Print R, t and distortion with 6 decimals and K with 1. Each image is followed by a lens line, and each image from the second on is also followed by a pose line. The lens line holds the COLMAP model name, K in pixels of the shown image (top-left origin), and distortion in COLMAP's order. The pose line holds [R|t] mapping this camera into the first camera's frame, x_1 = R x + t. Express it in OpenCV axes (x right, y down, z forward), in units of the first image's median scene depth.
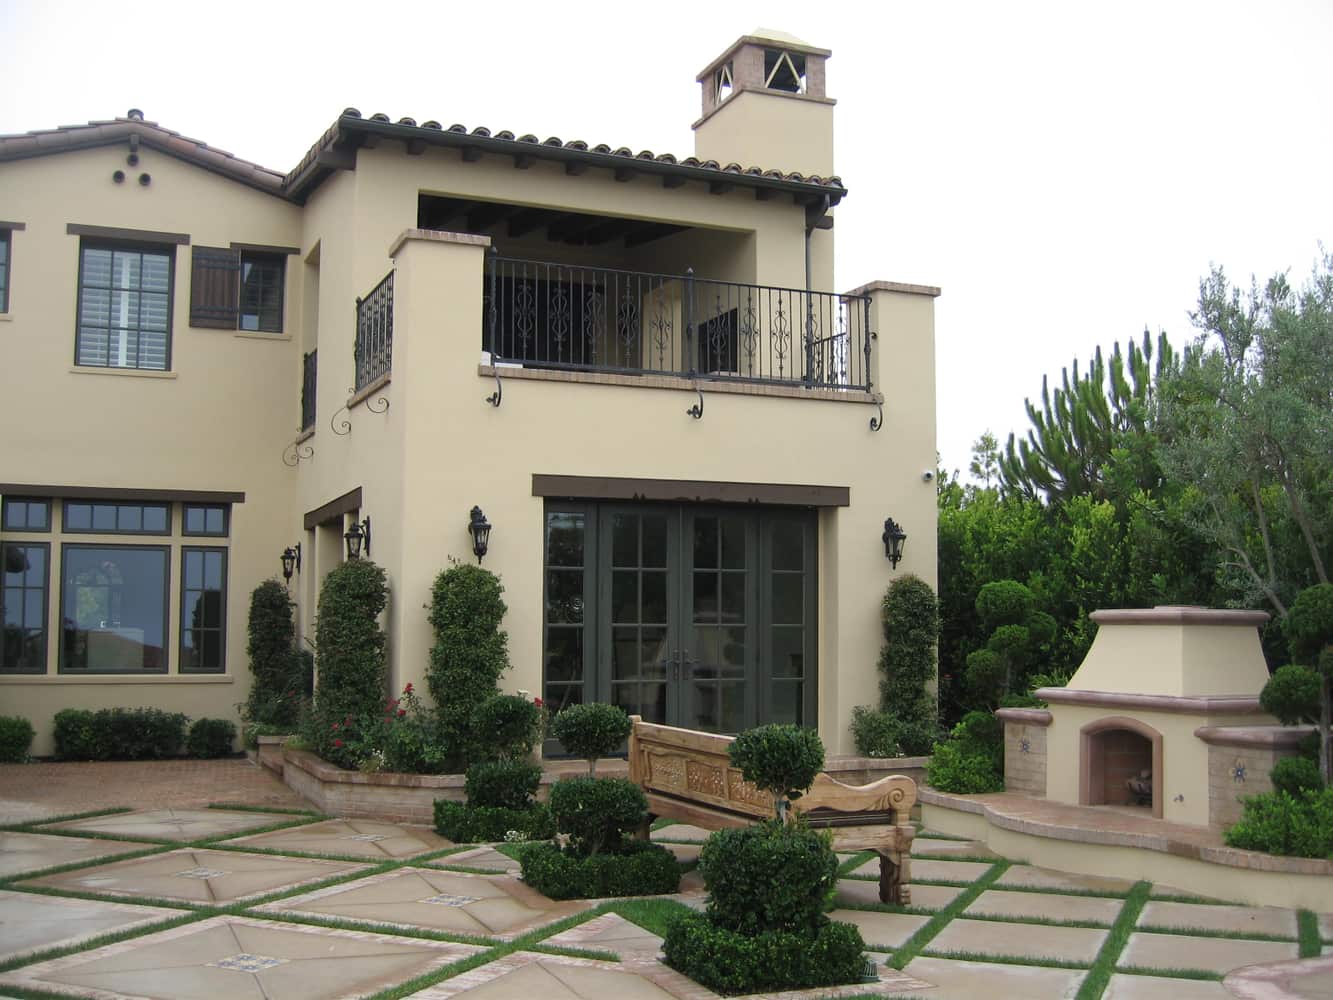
lens RADIAL K [[1470.3, 0, 681.7], [0, 1470.3, 517.4], [0, 0, 1]] dist [-0.124495, 0.096833]
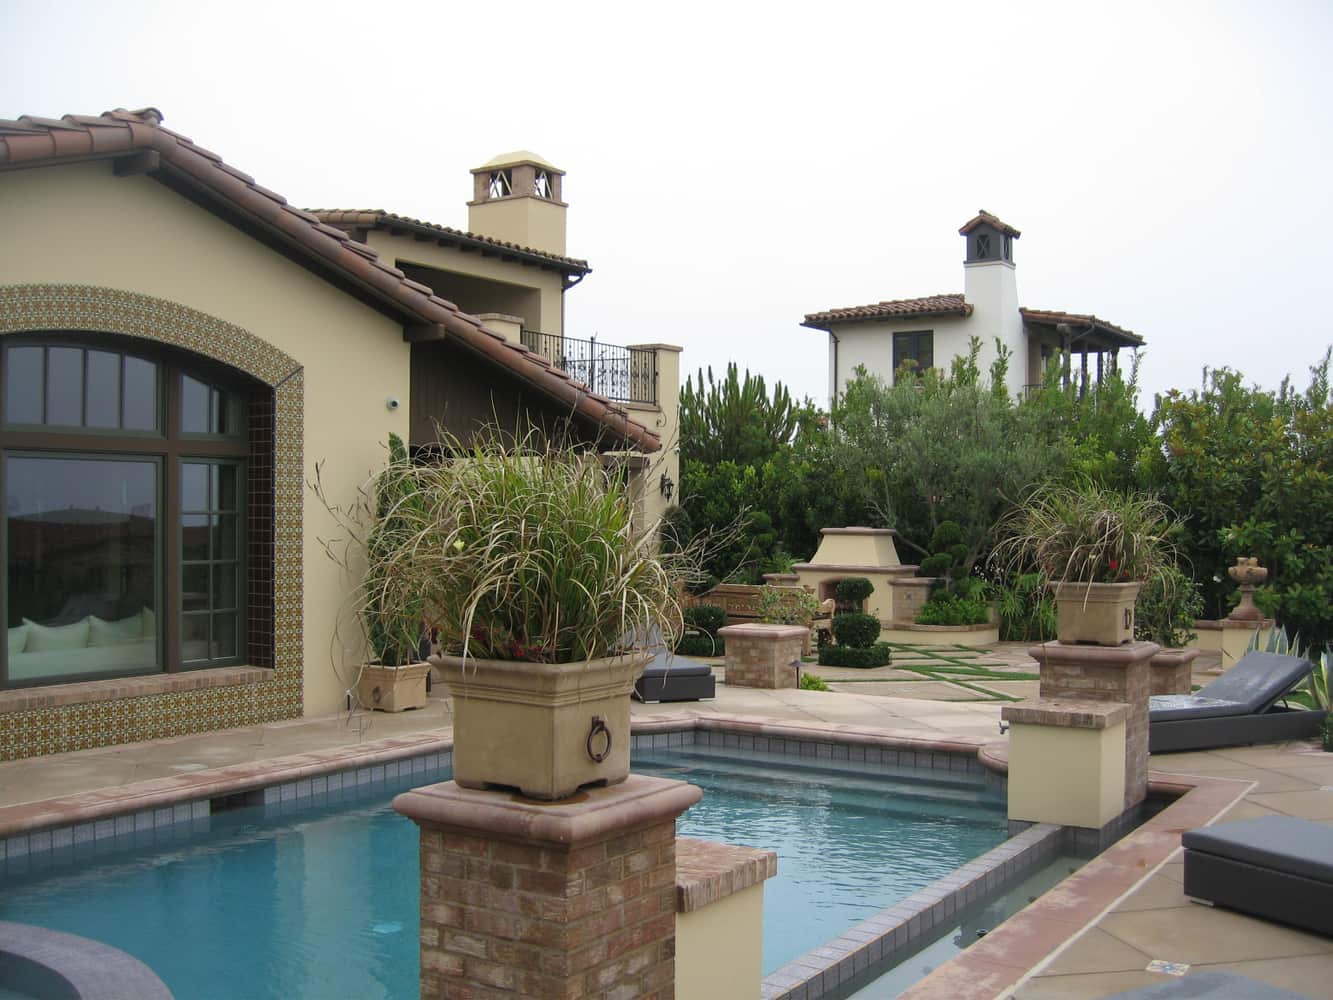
lens RADIAL K [[1470.3, 0, 681.7], [0, 1470.3, 517.4], [0, 0, 1]] dist [-0.124495, 0.096833]
pose [[0.824669, -0.003367, 0.565606, -0.877137], [-0.043319, 0.996669, 0.069094, -0.073316], [-0.563955, -0.081482, 0.821776, -0.532425]]
